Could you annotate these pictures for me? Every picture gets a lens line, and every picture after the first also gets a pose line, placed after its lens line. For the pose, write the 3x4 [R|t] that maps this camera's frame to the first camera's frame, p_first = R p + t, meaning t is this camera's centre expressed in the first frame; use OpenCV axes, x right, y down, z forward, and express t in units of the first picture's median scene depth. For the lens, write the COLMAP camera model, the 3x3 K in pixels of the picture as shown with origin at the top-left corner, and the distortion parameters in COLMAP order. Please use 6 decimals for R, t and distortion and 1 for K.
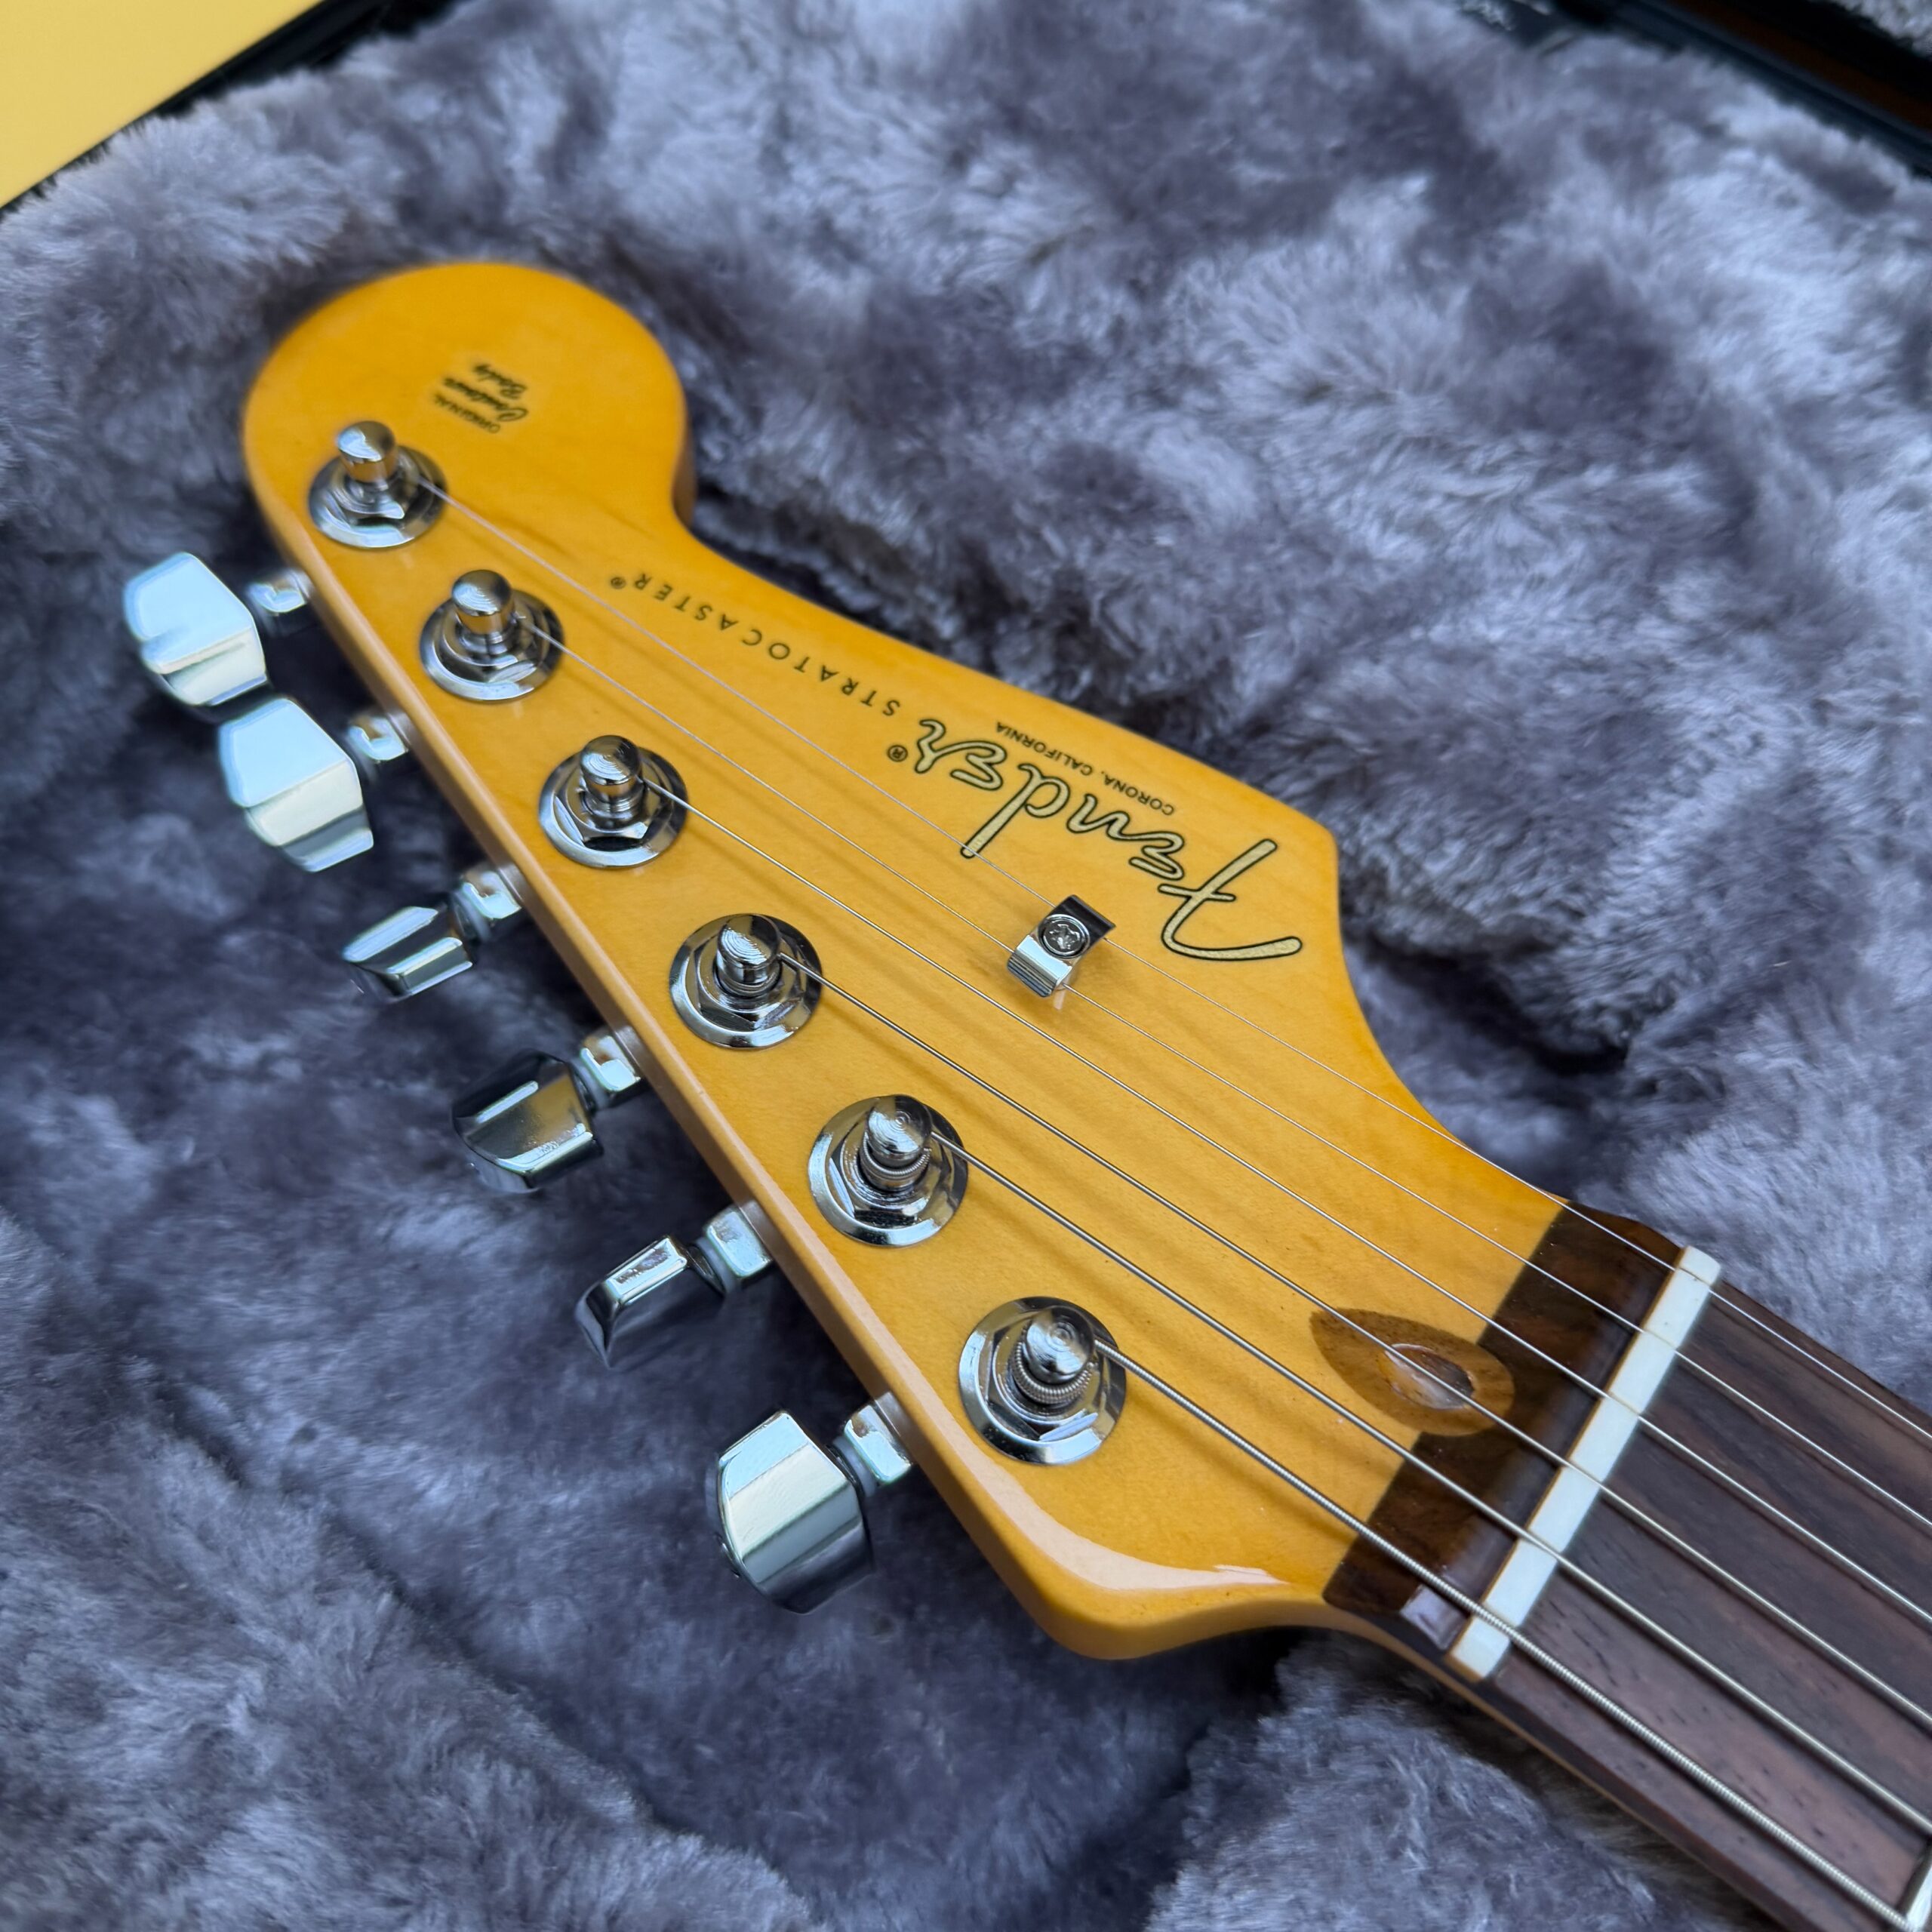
lens RADIAL K [[1885.5, 0, 956.0], [0, 1885.5, 961.3], [0, 0, 1]] dist [0.091821, -0.197425]
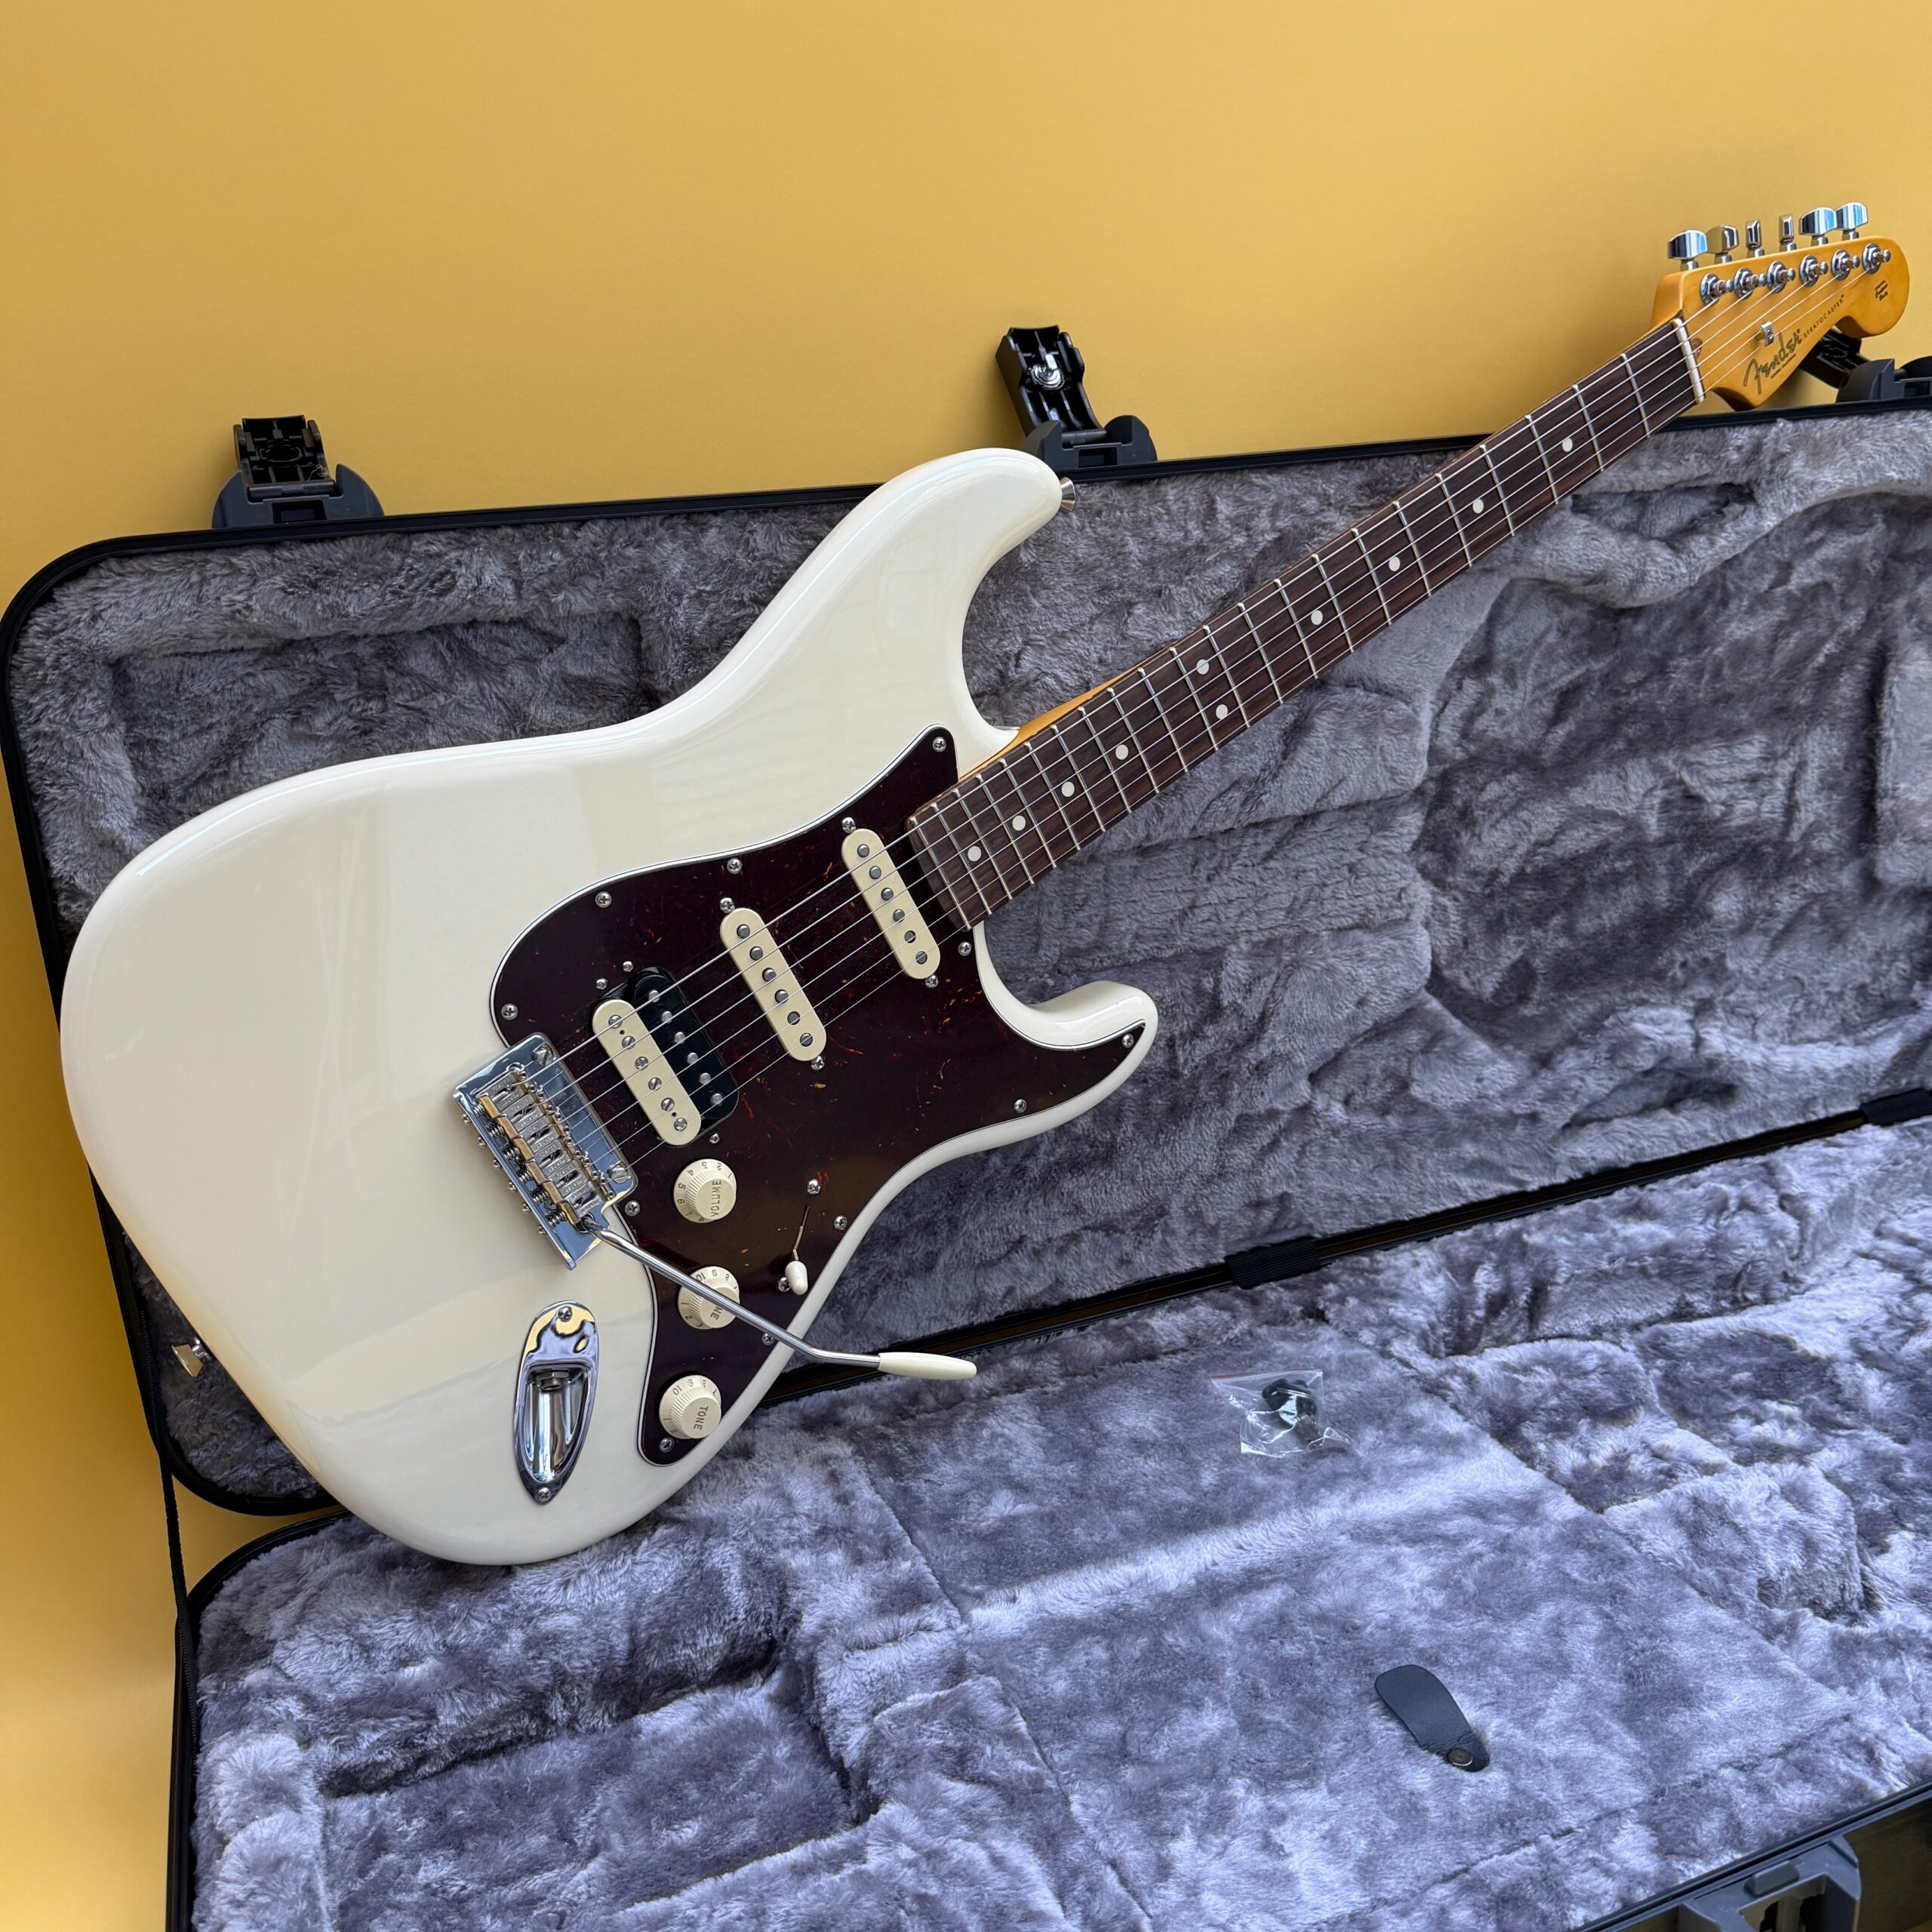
lens RADIAL K [[1831.2, 0, 963.3], [0, 1831.2, 979.9], [0, 0, 1]] dist [0.148097, -0.330290]
pose [[0.509717, -0.315138, 0.800548, -1.797632], [0.798015, 0.520894, -0.303052, 0.724042], [-0.321497, 0.793320, 0.516994, -1.815367]]
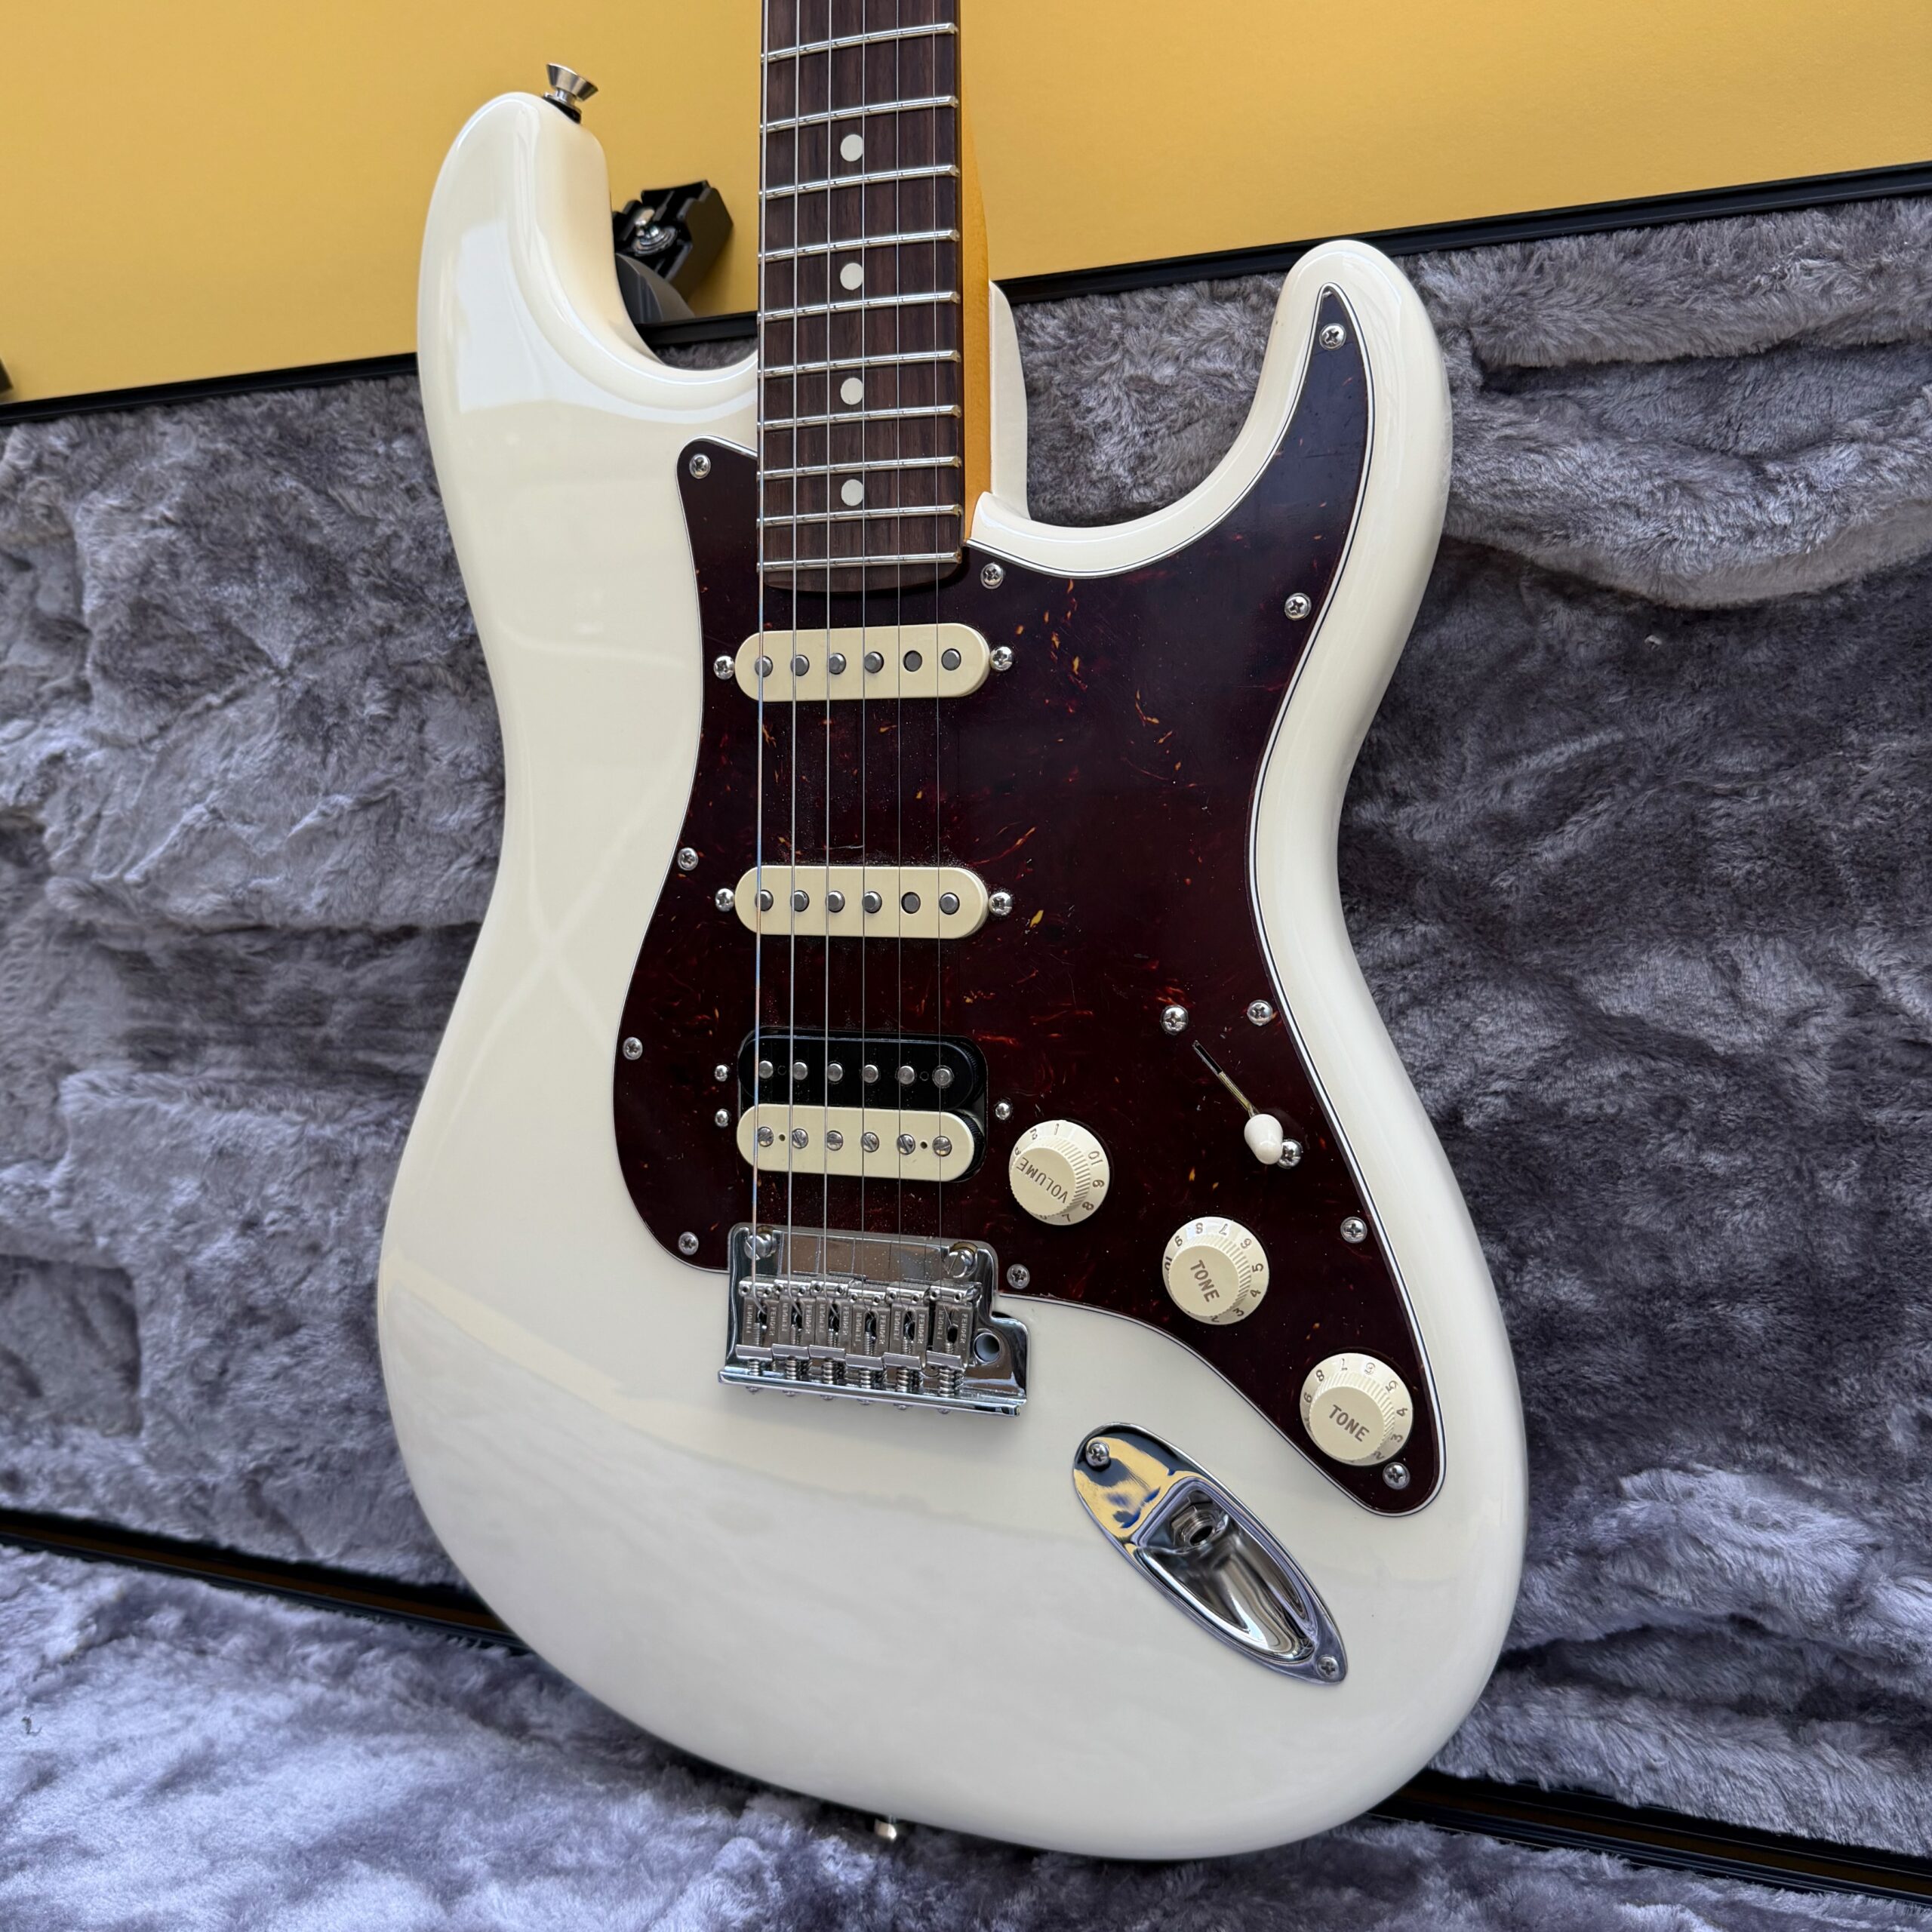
lens RADIAL K [[1876.7, 0, 977.8], [0, 1876.7, 967.6], [0, 0, 1]] dist [0.066689, -0.138124]
pose [[0.966799, -0.098673, 0.235719, 1.567432], [0.249637, 0.561793, -0.788714, 1.903512], [-0.054600, 0.821372, 0.567773, -1.561492]]
